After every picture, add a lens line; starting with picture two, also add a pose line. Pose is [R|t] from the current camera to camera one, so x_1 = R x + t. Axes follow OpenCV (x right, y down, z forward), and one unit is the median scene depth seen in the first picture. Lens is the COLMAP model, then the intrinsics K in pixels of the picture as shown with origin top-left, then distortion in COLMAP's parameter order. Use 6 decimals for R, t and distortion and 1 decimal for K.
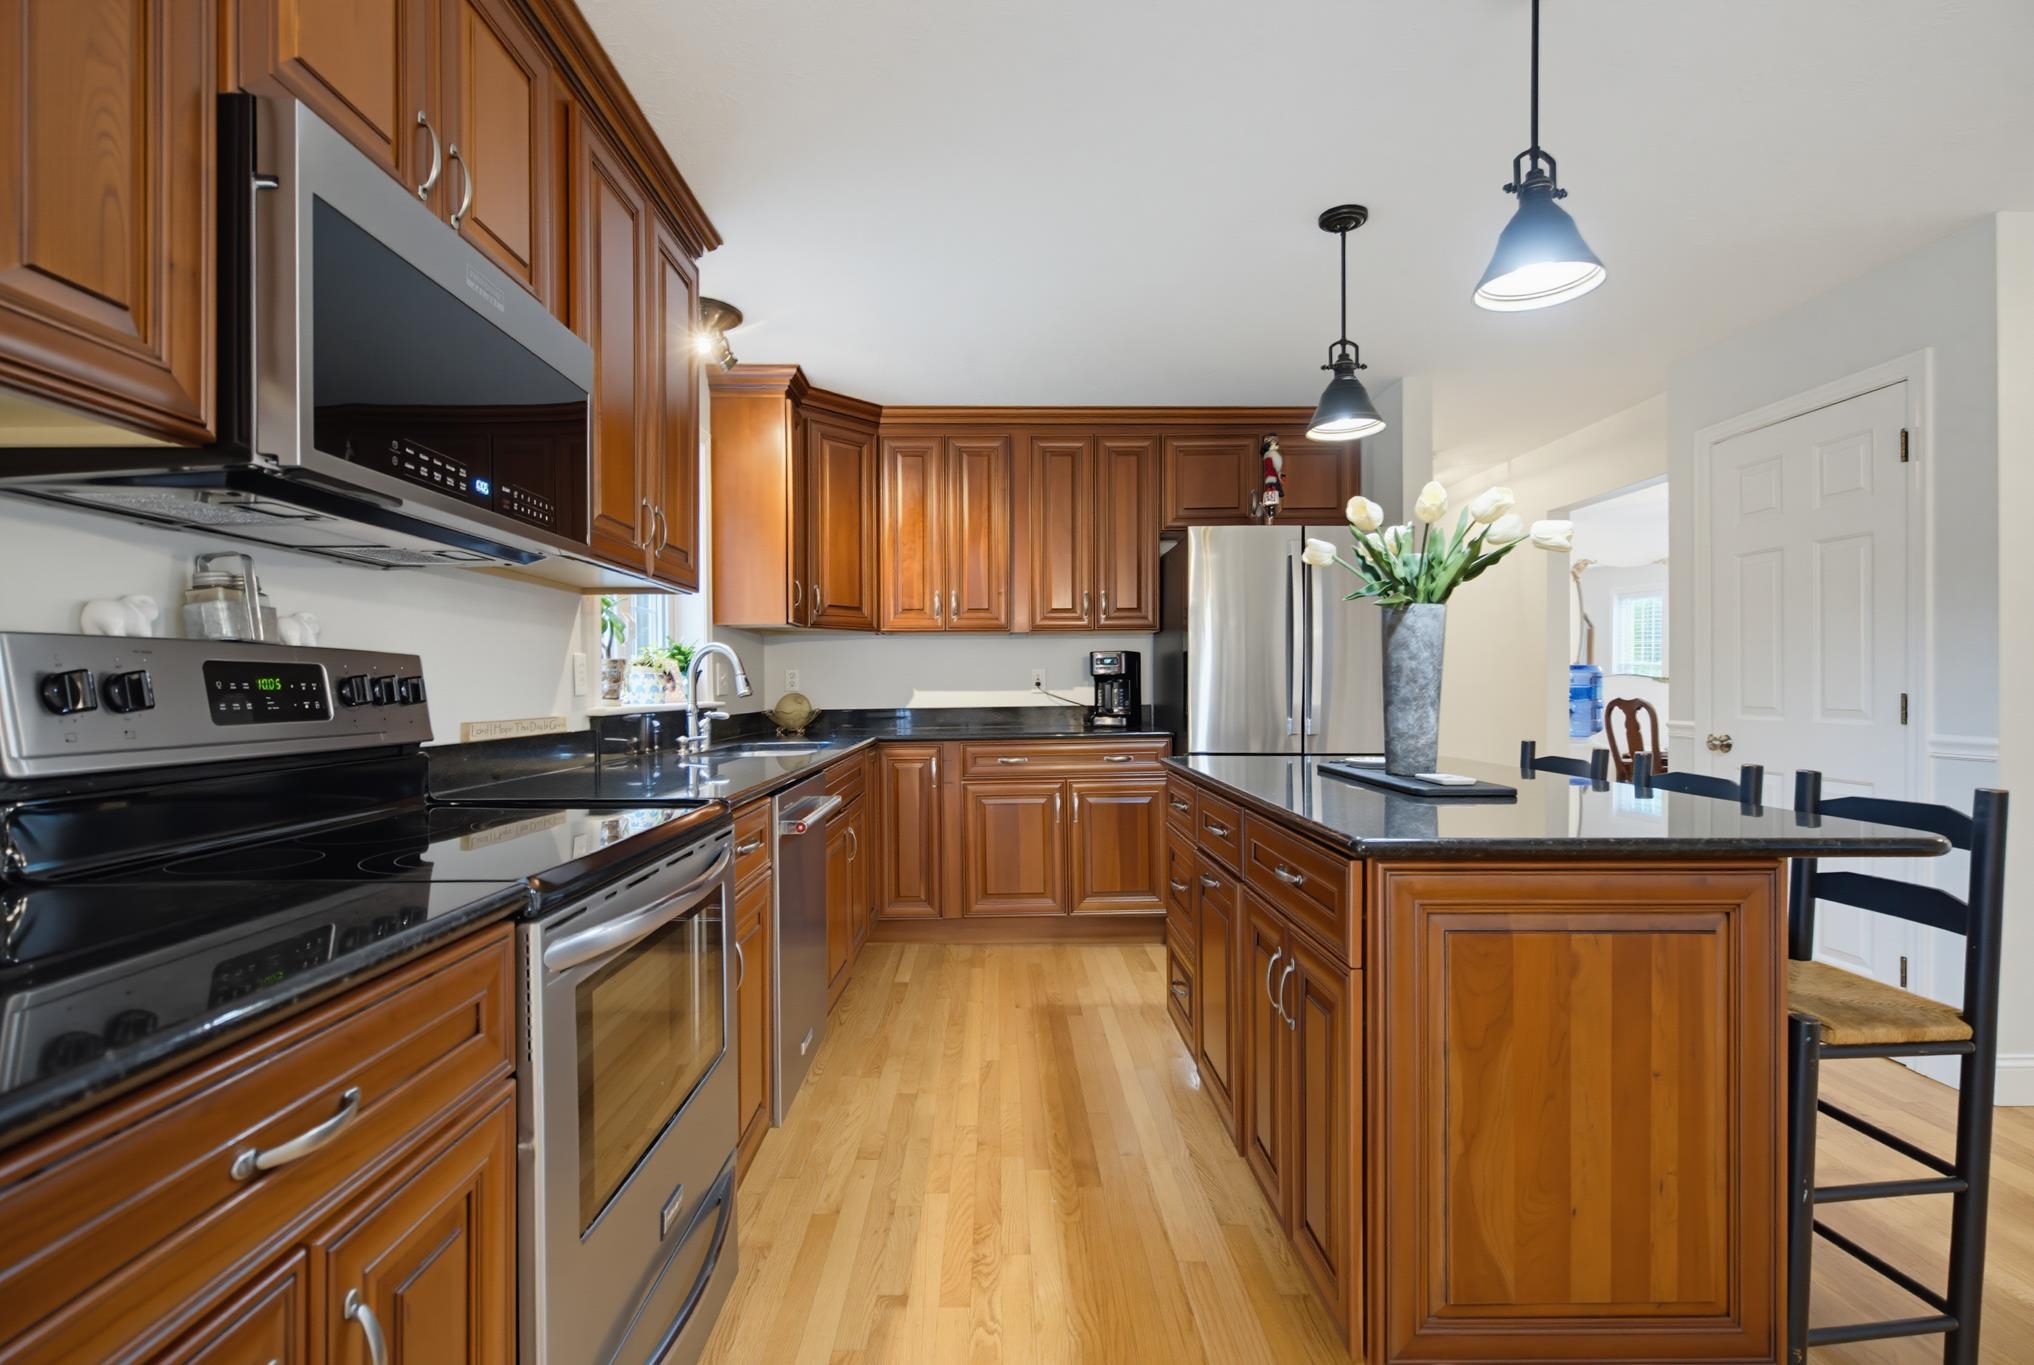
lens RADIAL K [[933.2, 0, 1001.4], [0, 933.2, 691.3], [0, 0, 1]] dist [0.002195, -0.006591]
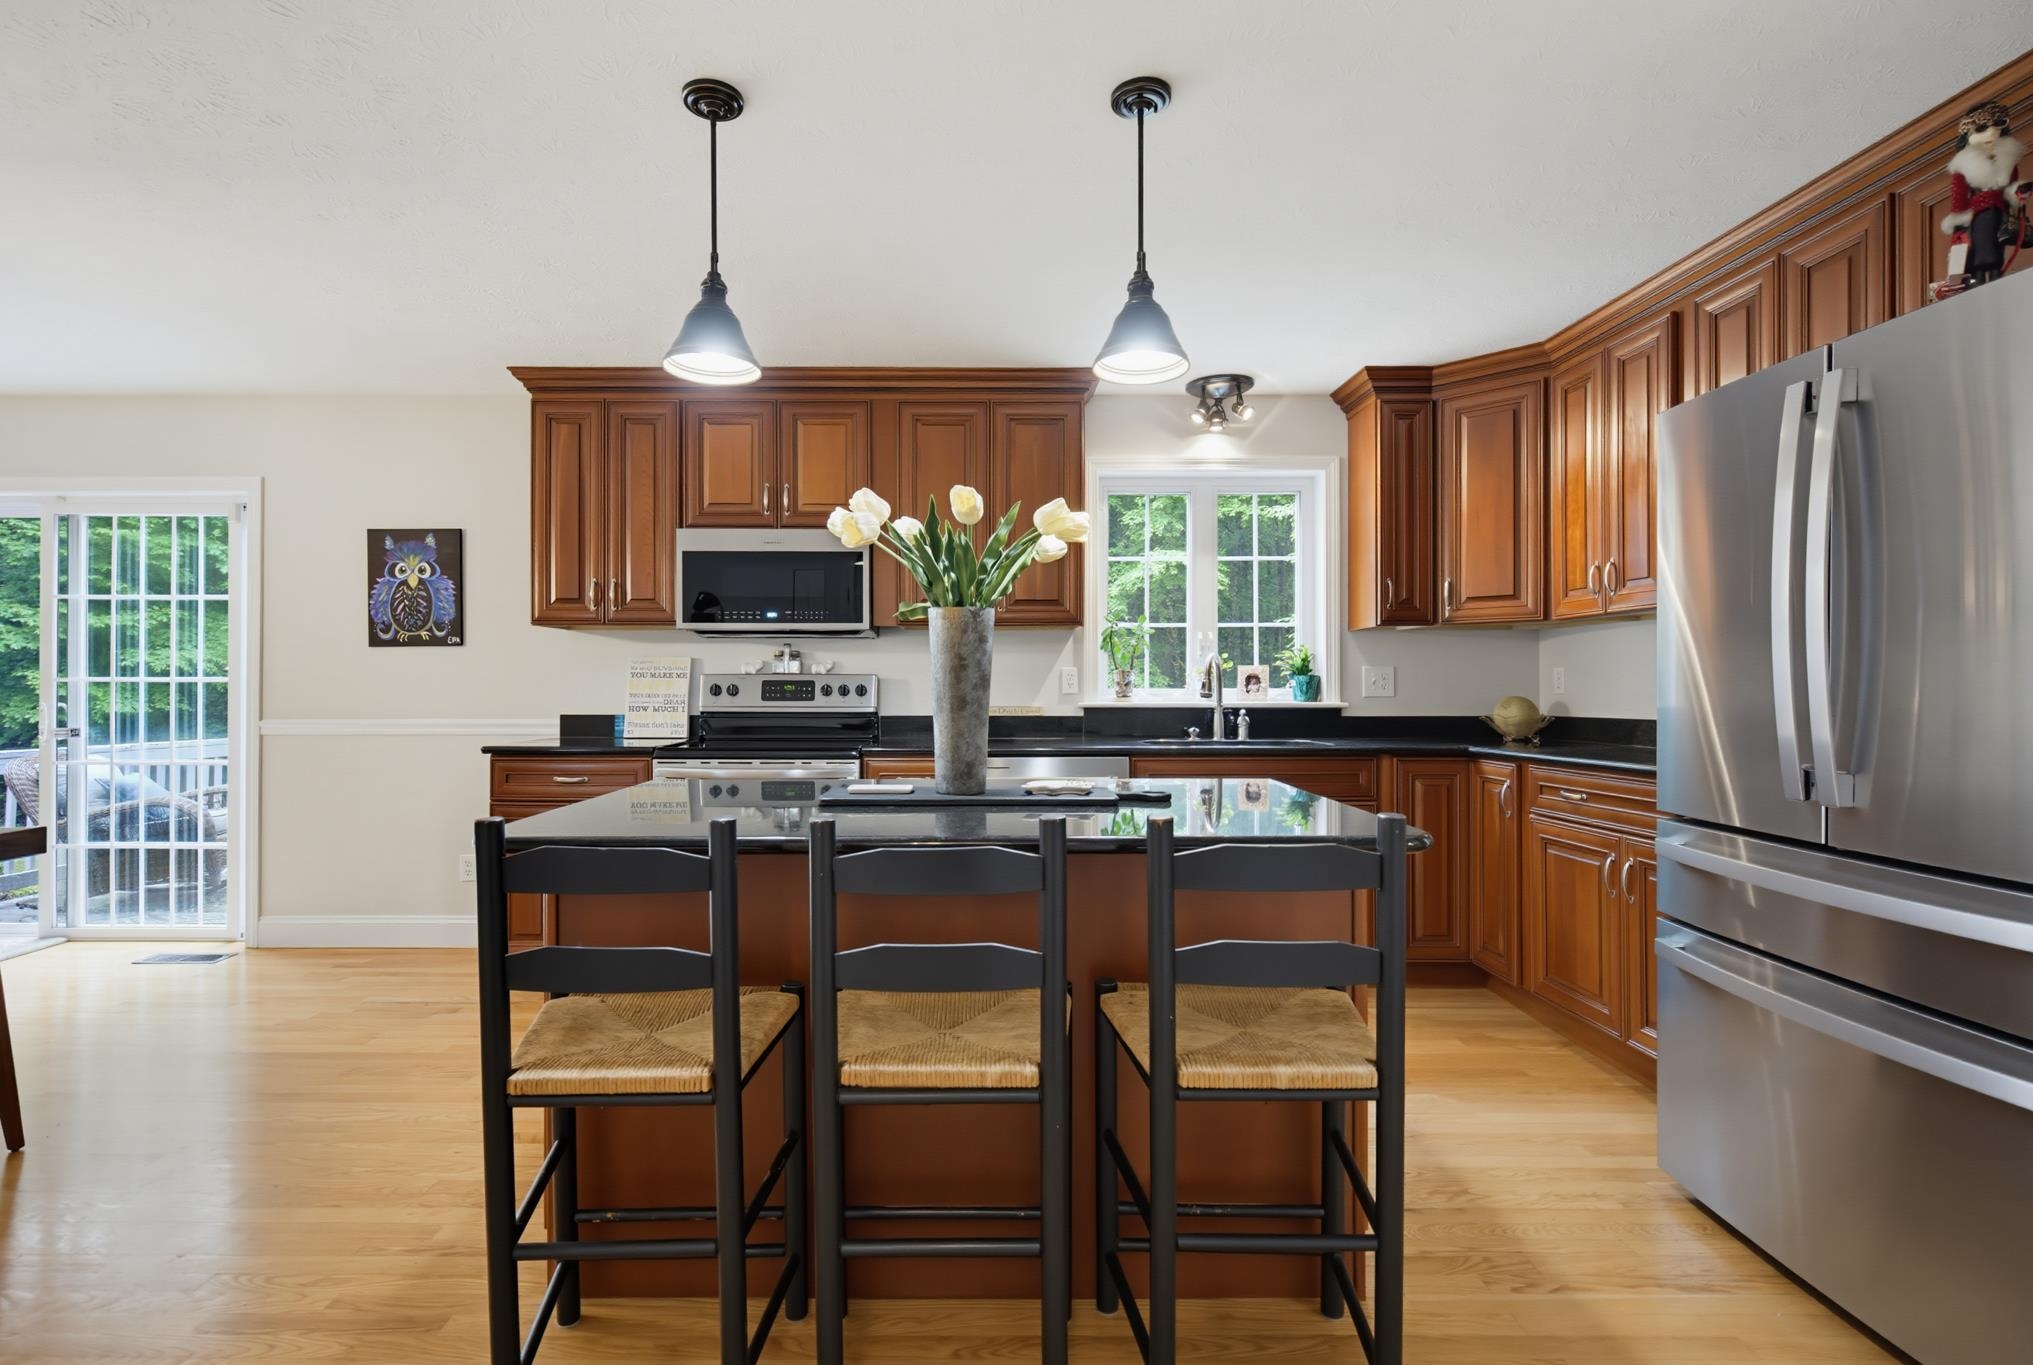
lens RADIAL K [[939.2, 0, 978.4], [0, 939.2, 682.0], [0, 0, 1]] dist [0.002308, -0.000682]
pose [[-0.002465, -0.000267, -0.999997, 0.918880], [-0.004393, 0.999990, -0.000257, -0.011828], [0.999987, 0.004393, -0.002466, 0.687102]]
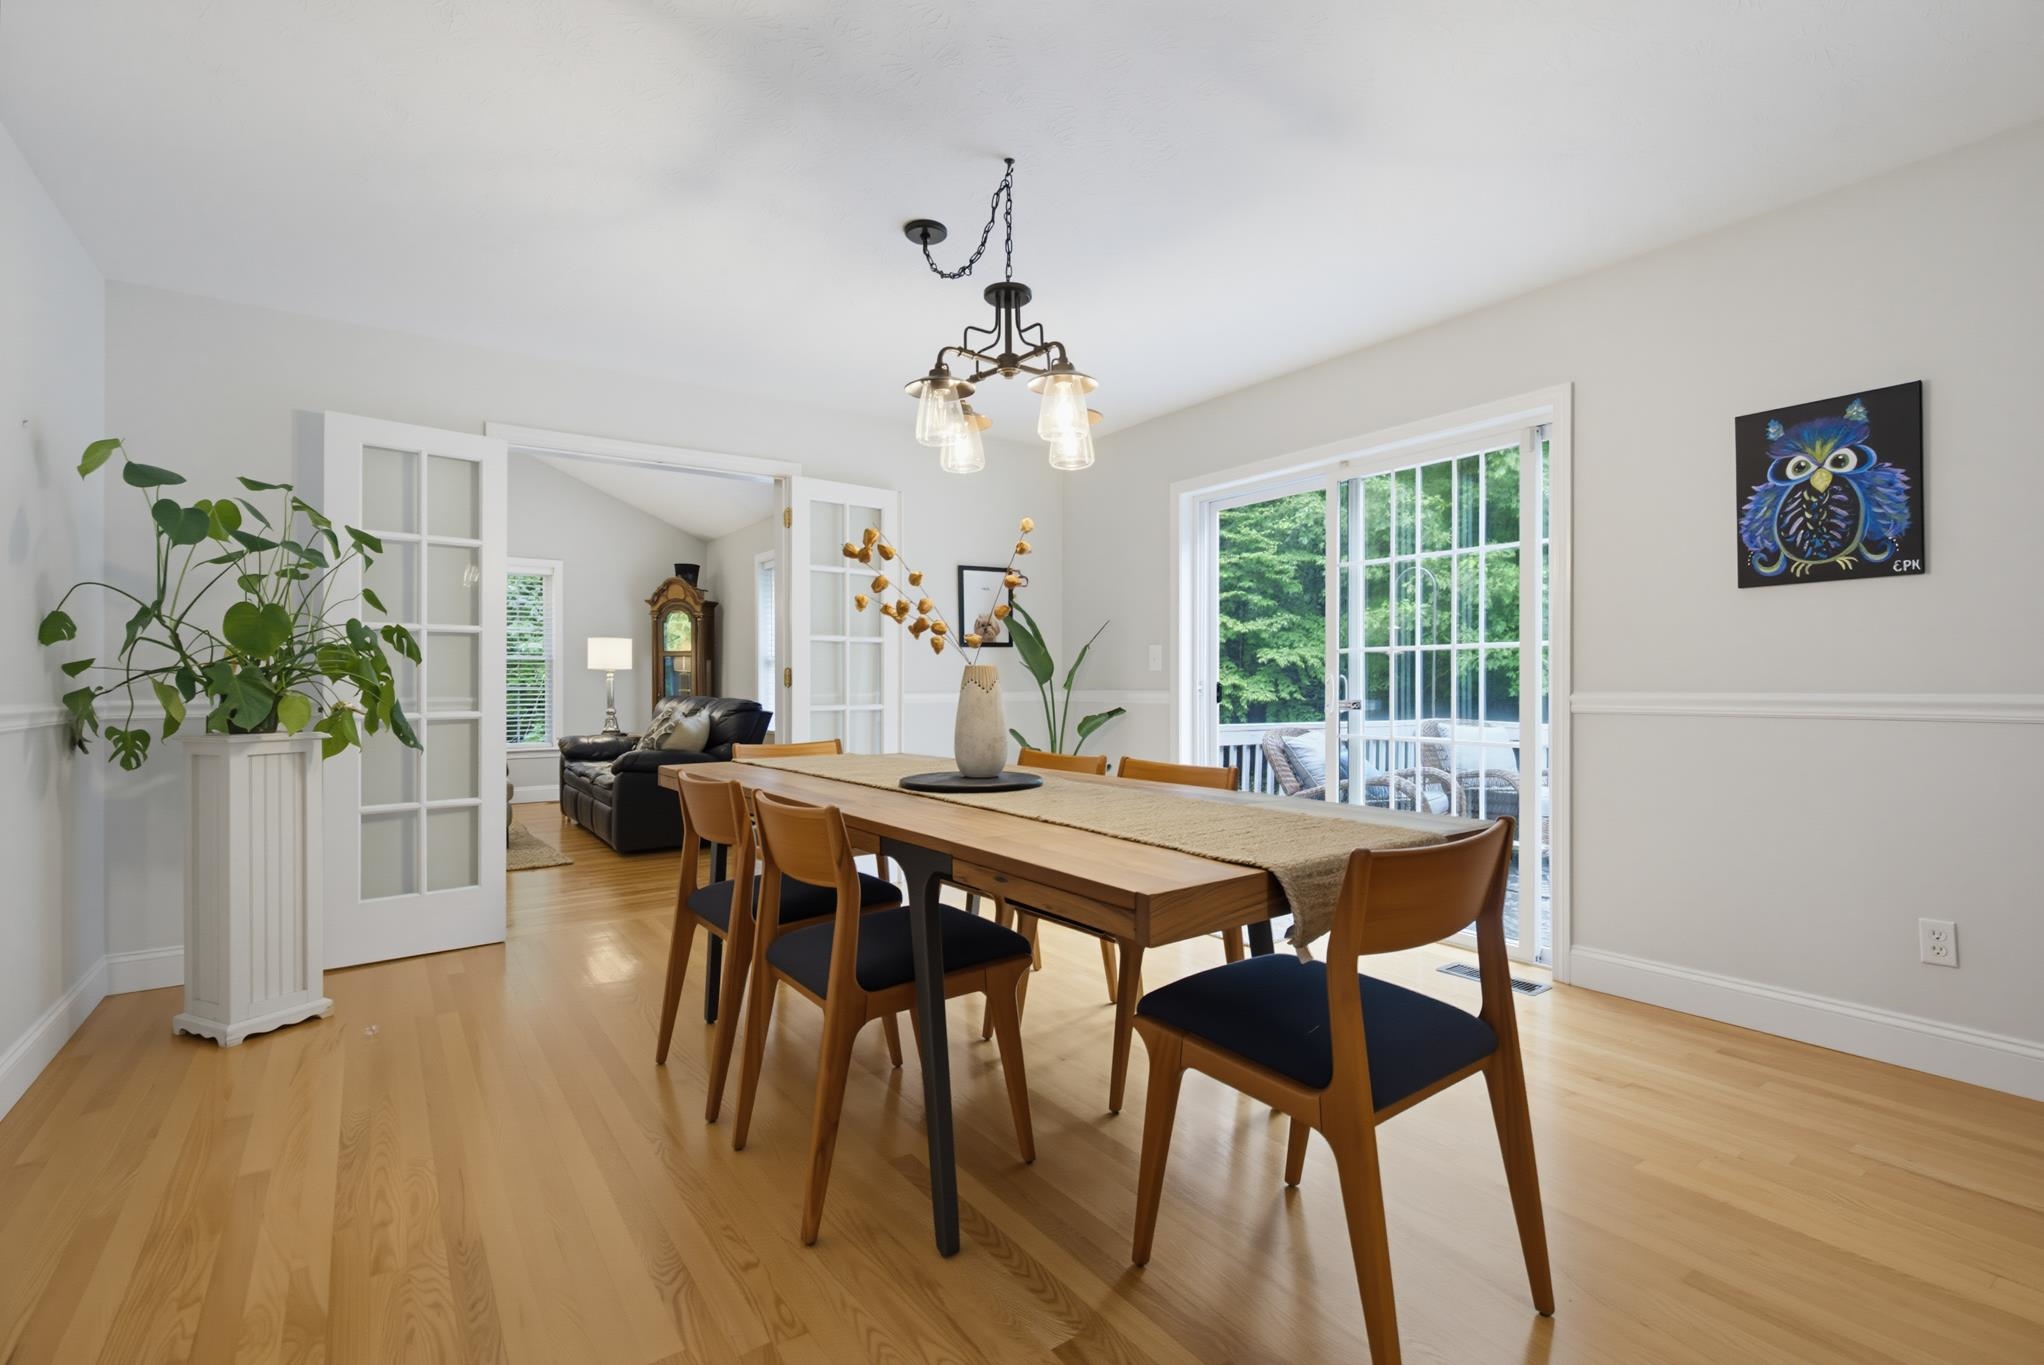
lens RADIAL K [[916.9, 0, 1022.0], [0, 916.9, 682.5], [0, 0, 1]] dist [-0.002607, -0.000668]
pose [[-0.815968, 0.004213, -0.578082, 0.684458], [0.001445, 0.999985, 0.005248, 0.026475], [0.578096, 0.003447, -0.815962, 0.167237]]
